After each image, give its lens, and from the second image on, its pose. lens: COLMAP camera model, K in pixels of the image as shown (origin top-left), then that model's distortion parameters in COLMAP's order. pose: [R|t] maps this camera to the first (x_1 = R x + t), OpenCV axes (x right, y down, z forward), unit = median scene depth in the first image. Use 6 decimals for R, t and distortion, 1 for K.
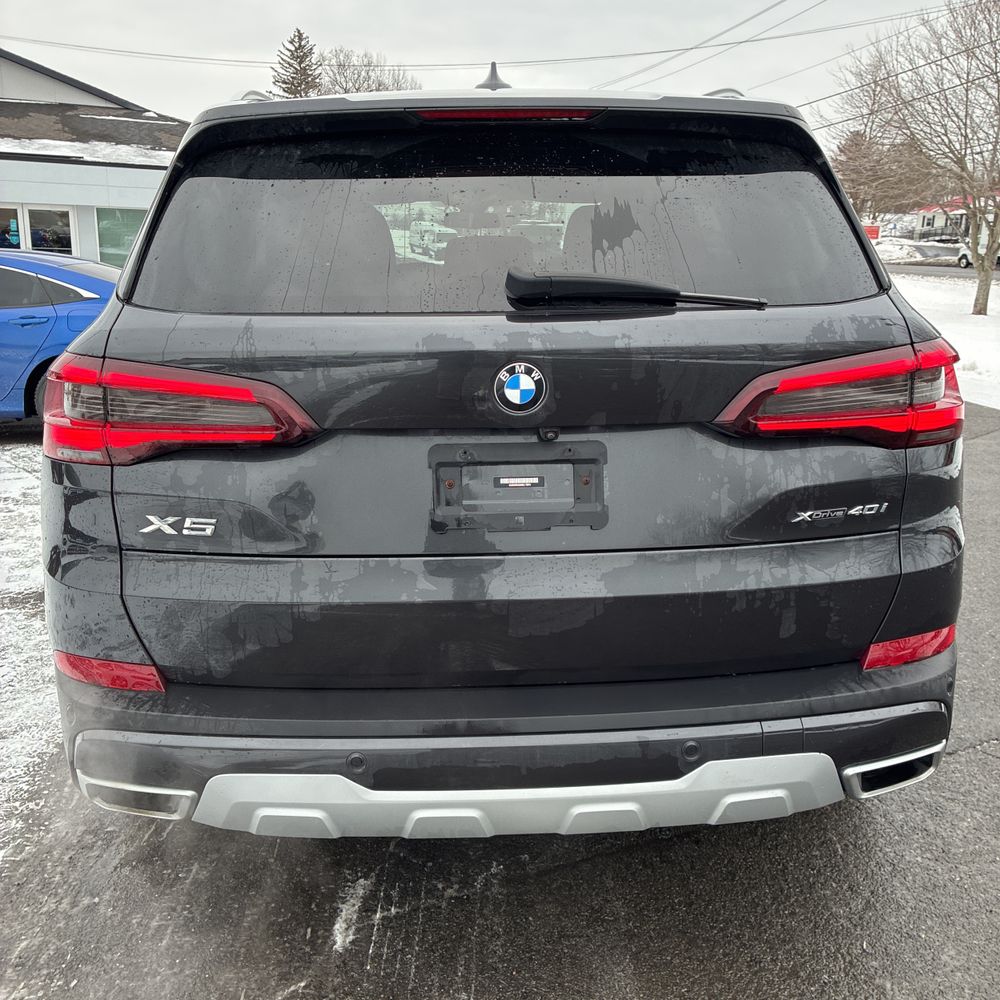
lens RADIAL K [[999.5, 0, 523.8], [0, 999.5, 496.8], [0, 0, 1]] dist [0.040430, -0.035035]
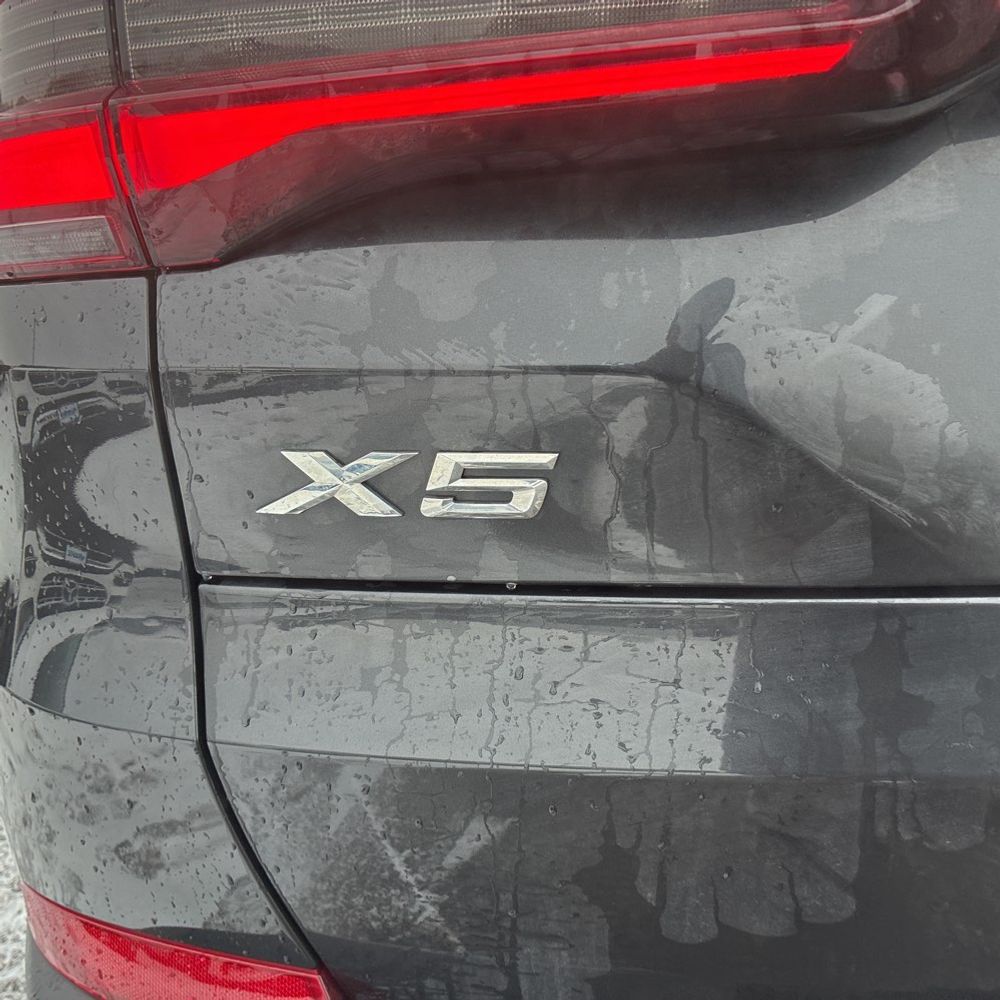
lens RADIAL K [[999.5, 0, 523.8], [0, 999.5, 496.8], [0, 0, 1]] dist [0.040430, -0.035035]
pose [[0.997509, -0.033165, -0.062263, -0.296117], [0.033308, 0.999444, 0.001262, 0.032623], [0.062187, -0.003333, 0.998059, 0.739439]]
